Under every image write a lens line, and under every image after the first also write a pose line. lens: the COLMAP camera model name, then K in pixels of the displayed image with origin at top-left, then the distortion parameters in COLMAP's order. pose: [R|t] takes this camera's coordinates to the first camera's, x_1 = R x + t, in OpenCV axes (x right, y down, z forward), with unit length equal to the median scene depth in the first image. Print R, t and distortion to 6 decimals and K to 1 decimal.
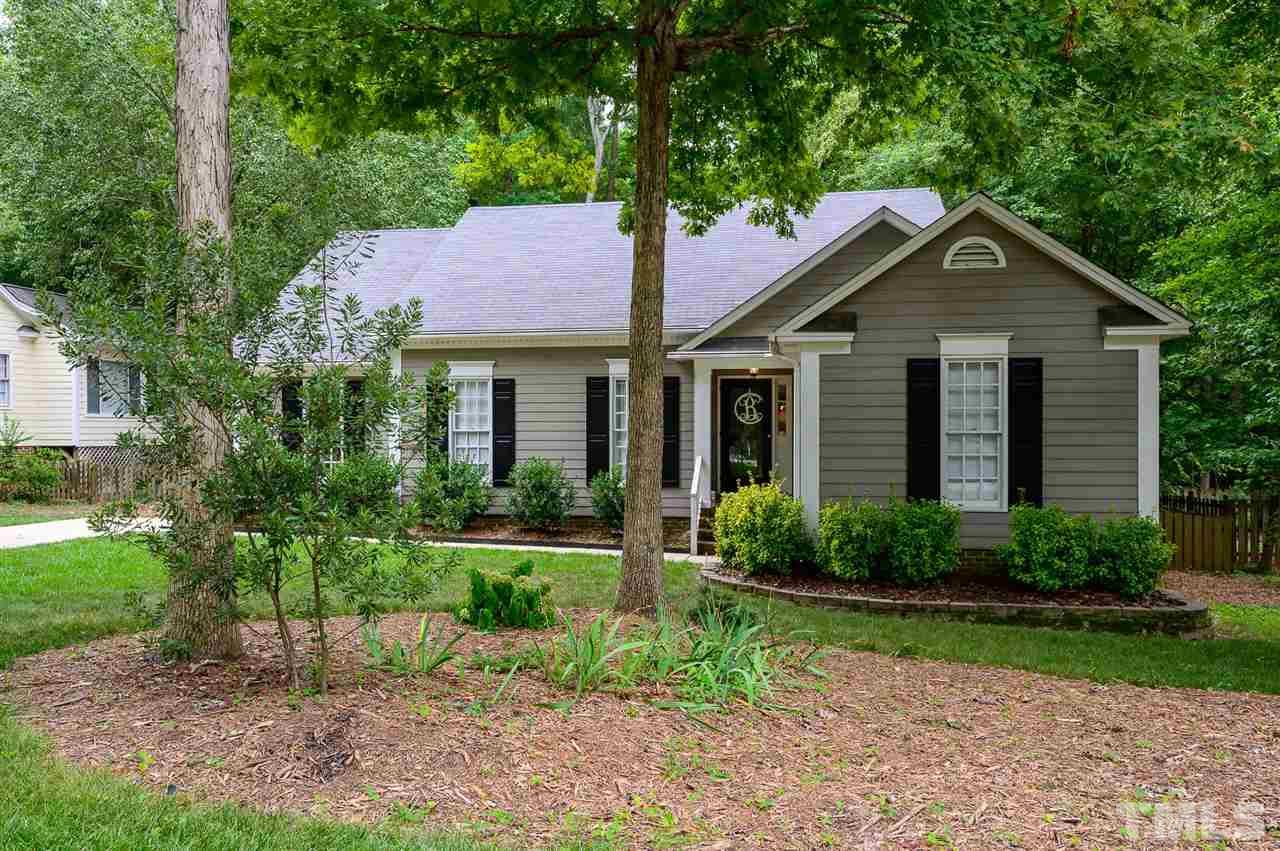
lens RADIAL K [[1027.4, 0, 620.7], [0, 1027.4, 443.4], [0, 0, 1]] dist [-0.014989, 0.016075]
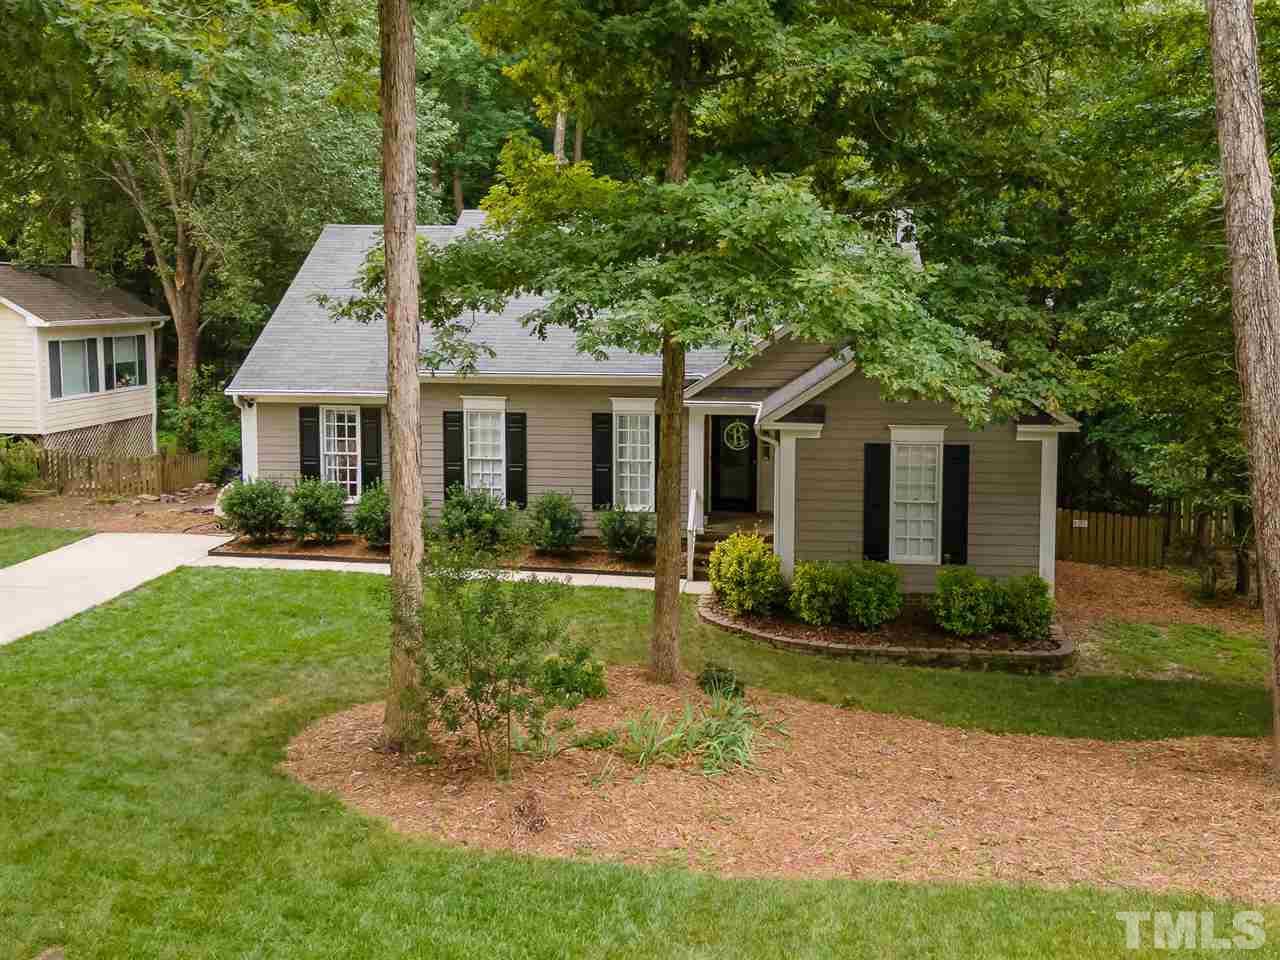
lens RADIAL K [[1318.1, 0, 682.9], [0, 1318.1, 403.0], [0, 0, 1]] dist [0.044913, 0.000000]
pose [[0.996086, -0.006474, 0.088155, -0.082949], [-0.001765, 0.995658, 0.093068, -0.282766], [-0.088375, -0.092859, 0.991750, -0.571757]]
